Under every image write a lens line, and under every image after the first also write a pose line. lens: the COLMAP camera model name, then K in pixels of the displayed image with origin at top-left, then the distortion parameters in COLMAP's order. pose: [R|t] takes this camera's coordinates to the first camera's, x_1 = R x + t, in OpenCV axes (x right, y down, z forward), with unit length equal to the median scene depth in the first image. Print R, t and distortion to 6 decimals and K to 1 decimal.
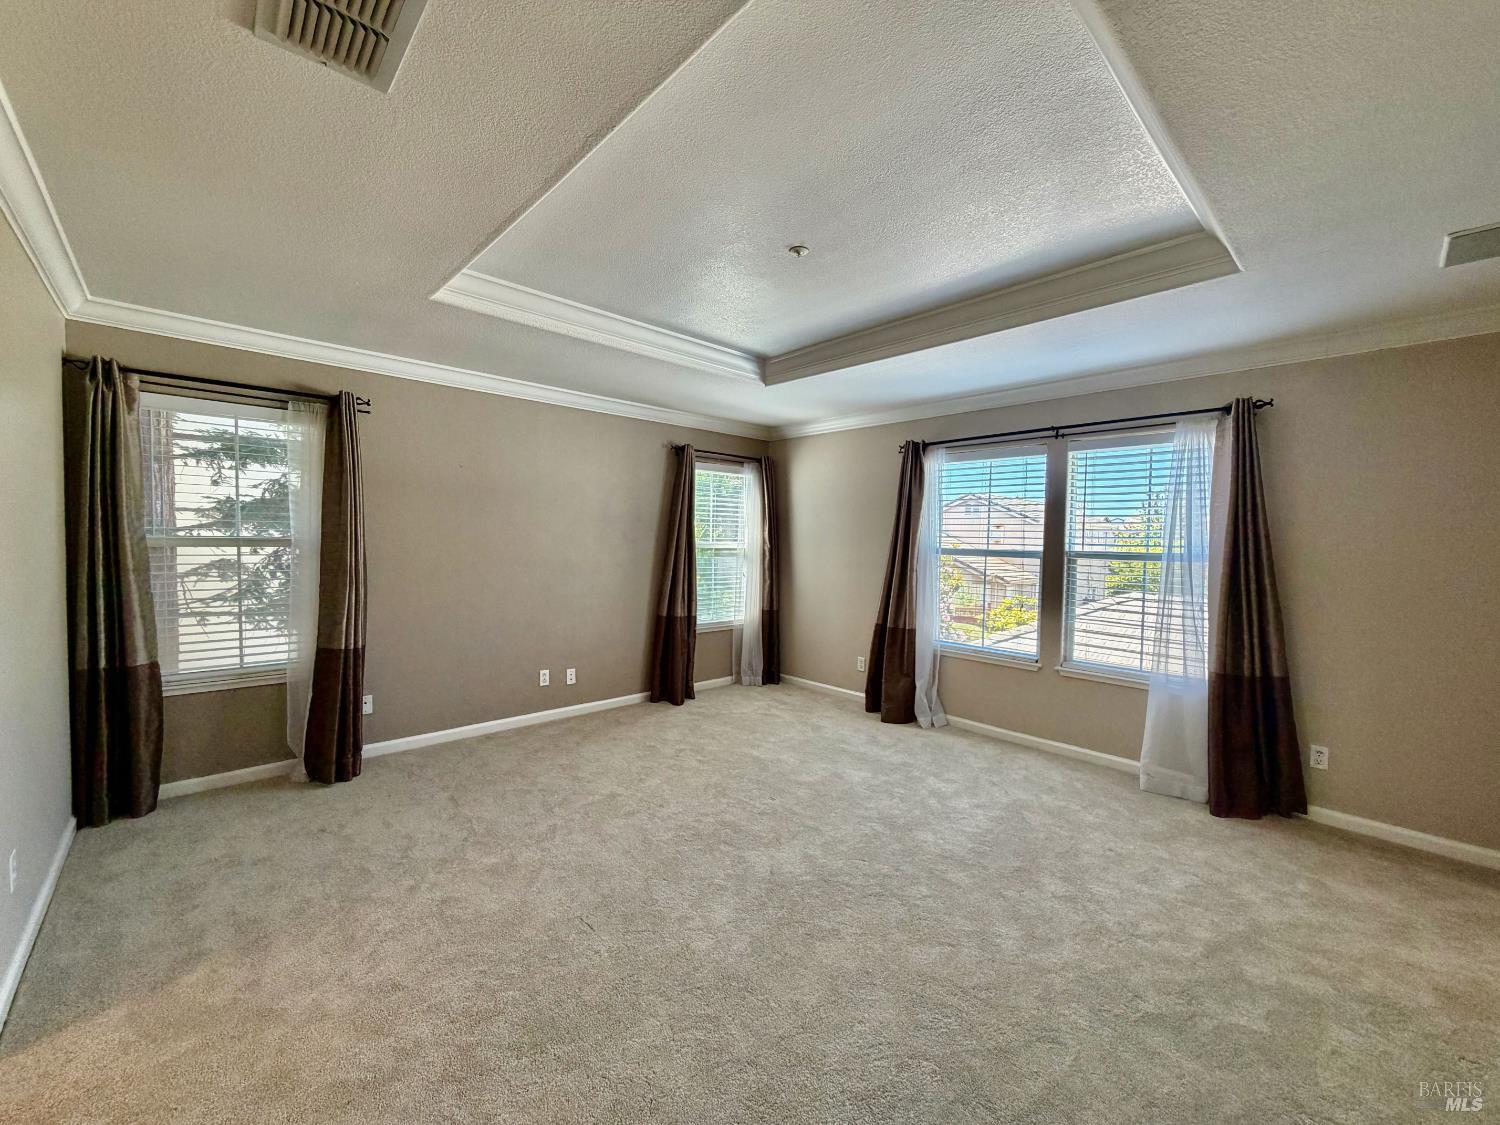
lens RADIAL K [[599.5, 0, 755.0], [0, 599.5, 561.7], [0, 0, 1]] dist [0.000548, -0.000029]
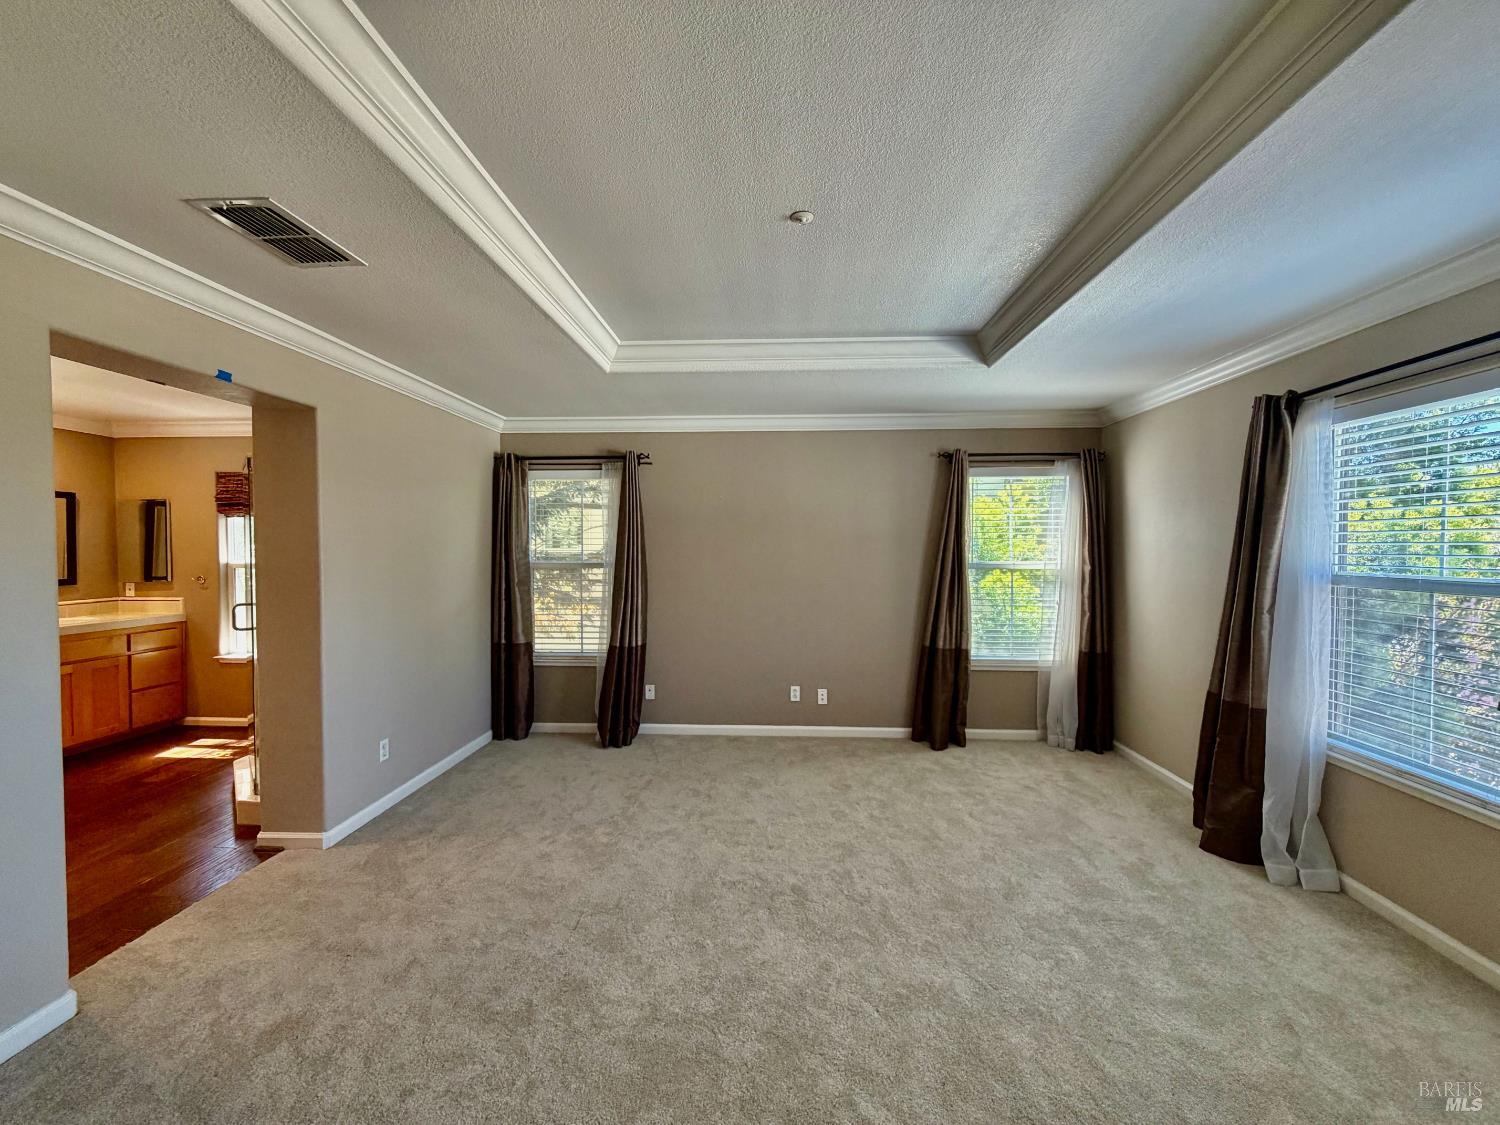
lens RADIAL K [[599.5, 0, 755.0], [0, 599.5, 561.7], [0, 0, 1]] dist [0.000548, -0.000029]
pose [[0.694405, -0.002637, -0.719580, 0.387355], [-0.016088, 0.999686, -0.019189, -0.015979], [0.719405, 0.024902, 0.694145, 0.246032]]
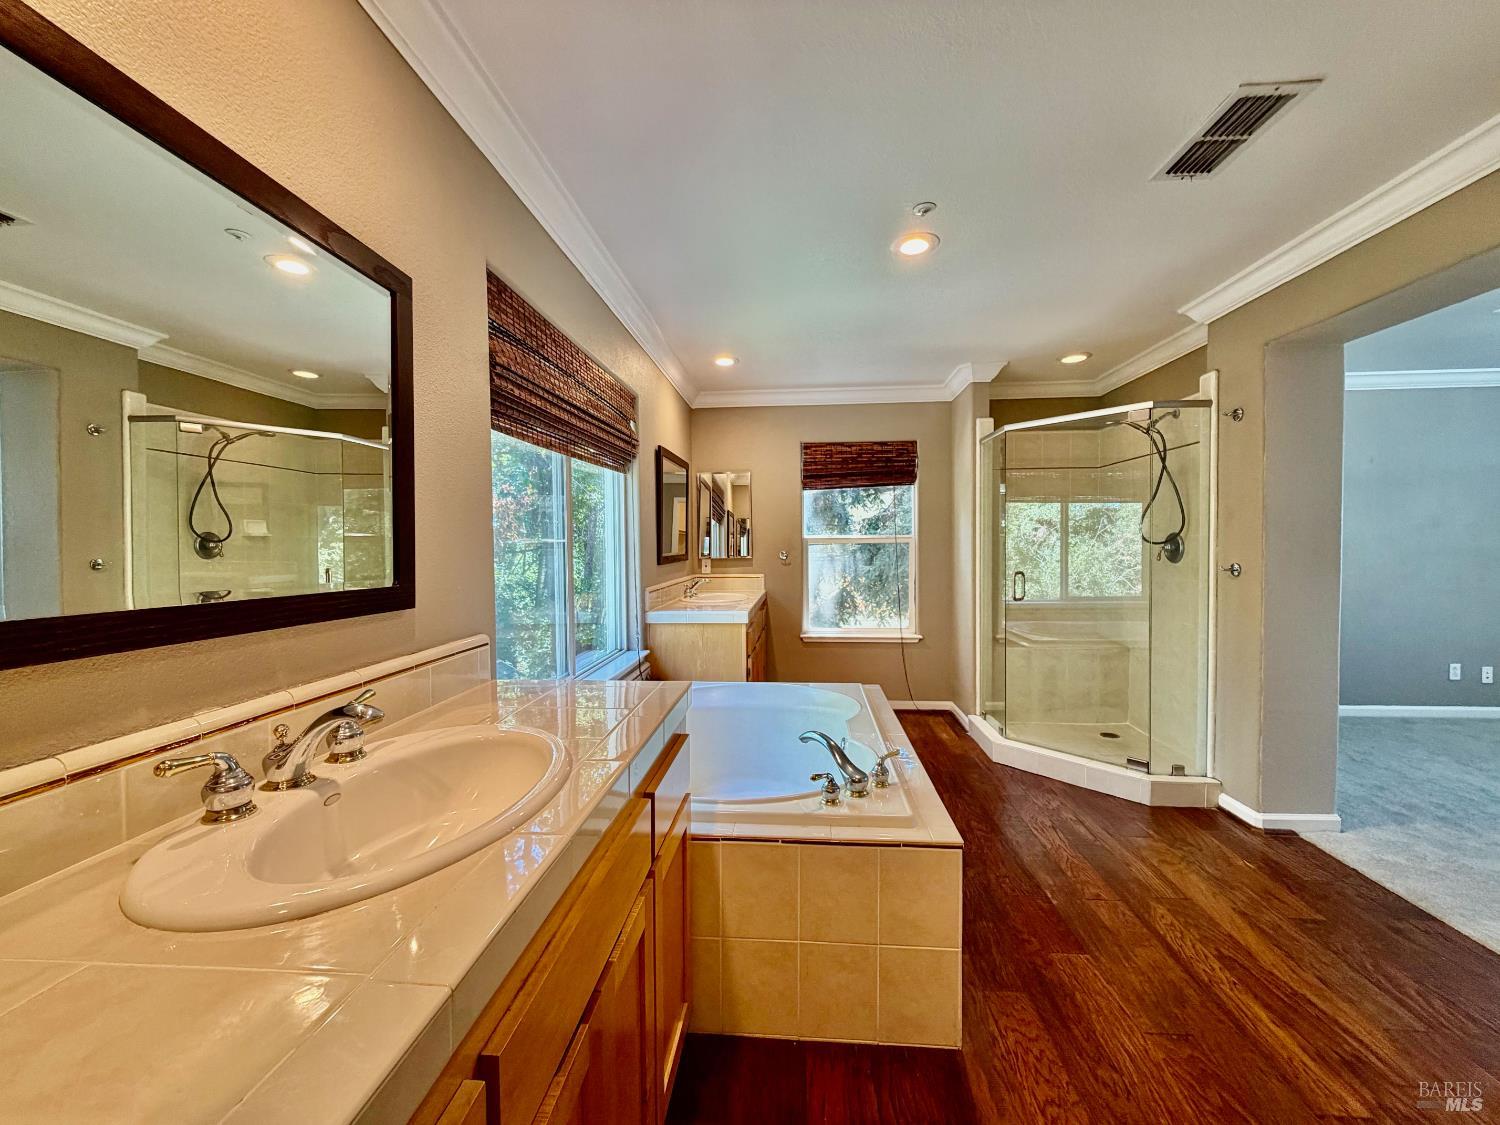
lens RADIAL K [[599.5, 0, 755.0], [0, 599.5, 561.7], [0, 0, 1]] dist [0.000548, -0.000029]
pose [[0.675494, -0.002727, -0.737360, -0.443249], [-0.008648, 0.999895, -0.011620, 0.041153], [0.737315, 0.014226, 0.675400, -0.540360]]
